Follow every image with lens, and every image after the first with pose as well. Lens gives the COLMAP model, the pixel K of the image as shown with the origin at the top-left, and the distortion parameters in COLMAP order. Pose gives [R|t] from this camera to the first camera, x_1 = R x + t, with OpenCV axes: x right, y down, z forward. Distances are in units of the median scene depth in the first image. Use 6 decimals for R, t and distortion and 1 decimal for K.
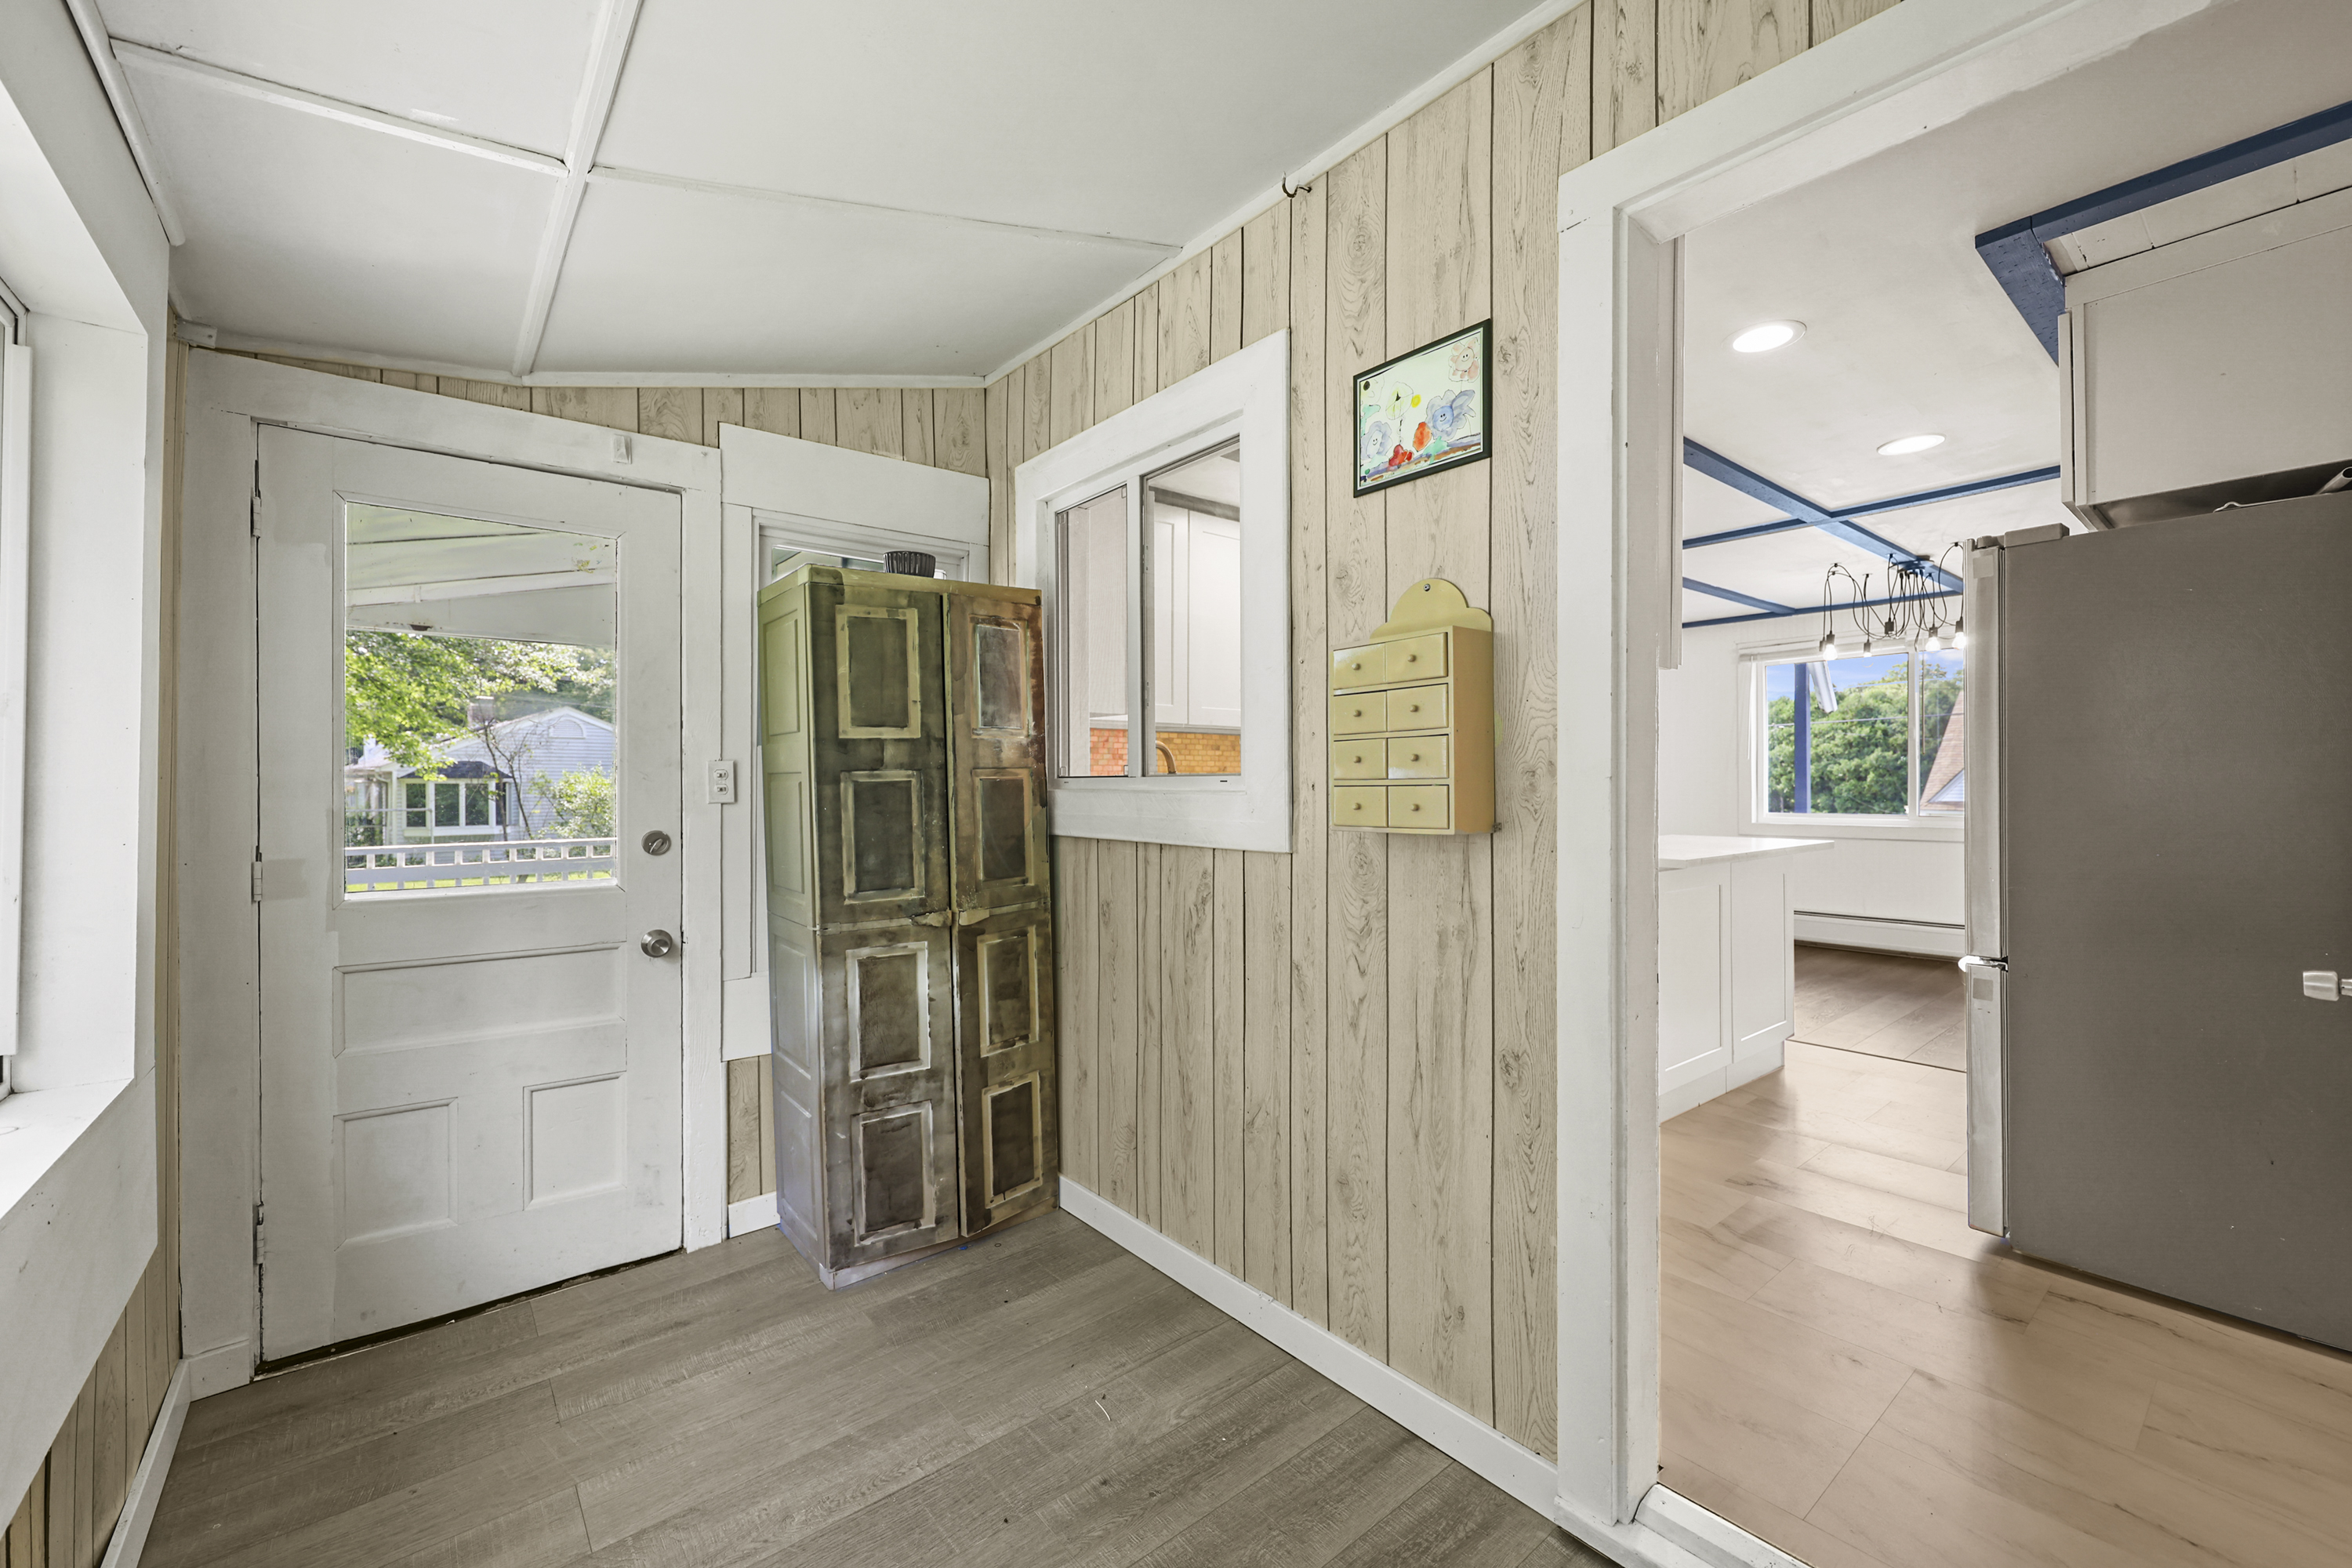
lens RADIAL K [[956.1, 0, 1174.0], [0, 956.1, 783.7], [0, 0, 1]] dist [-0.002789, 0.000357]
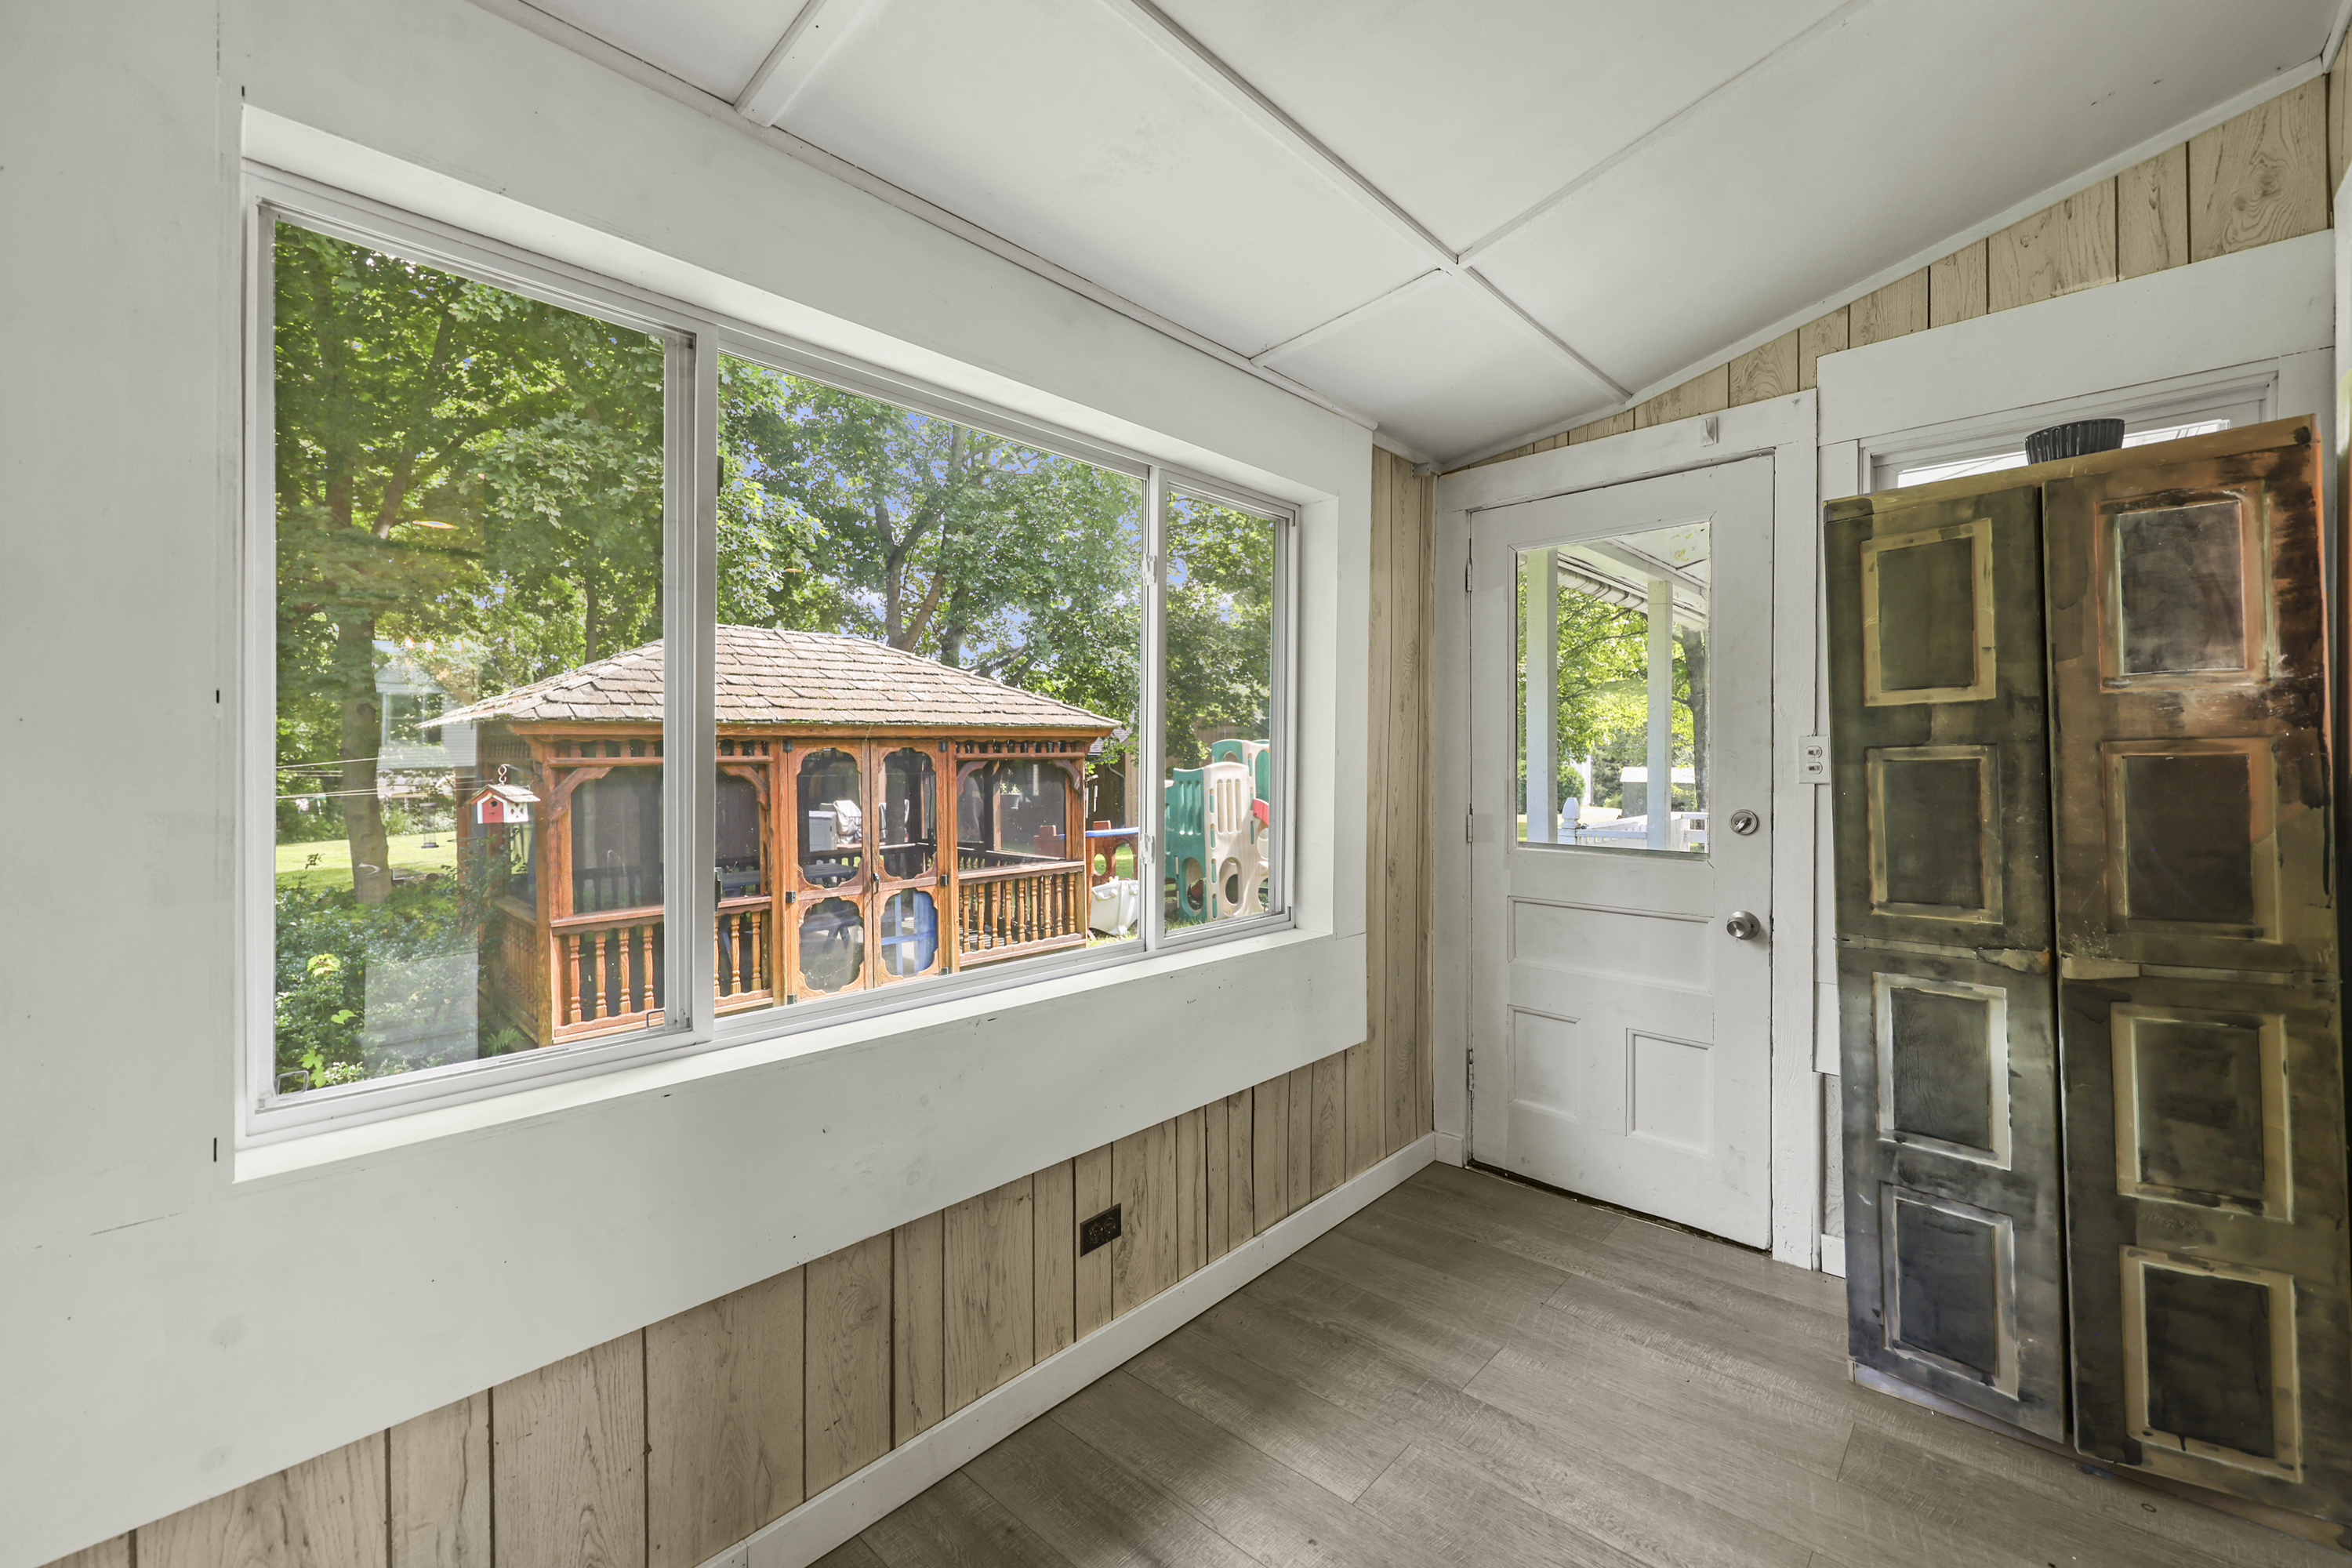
lens RADIAL K [[956.1, 0, 1186.2], [0, 956.1, 765.1], [0, 0, 1]] dist [-0.002789, 0.000357]
pose [[0.135267, 0.008315, -0.990774, 0.355471], [0.002229, 0.999960, 0.008696, -0.006498], [0.990807, -0.003384, 0.135243, 0.312173]]
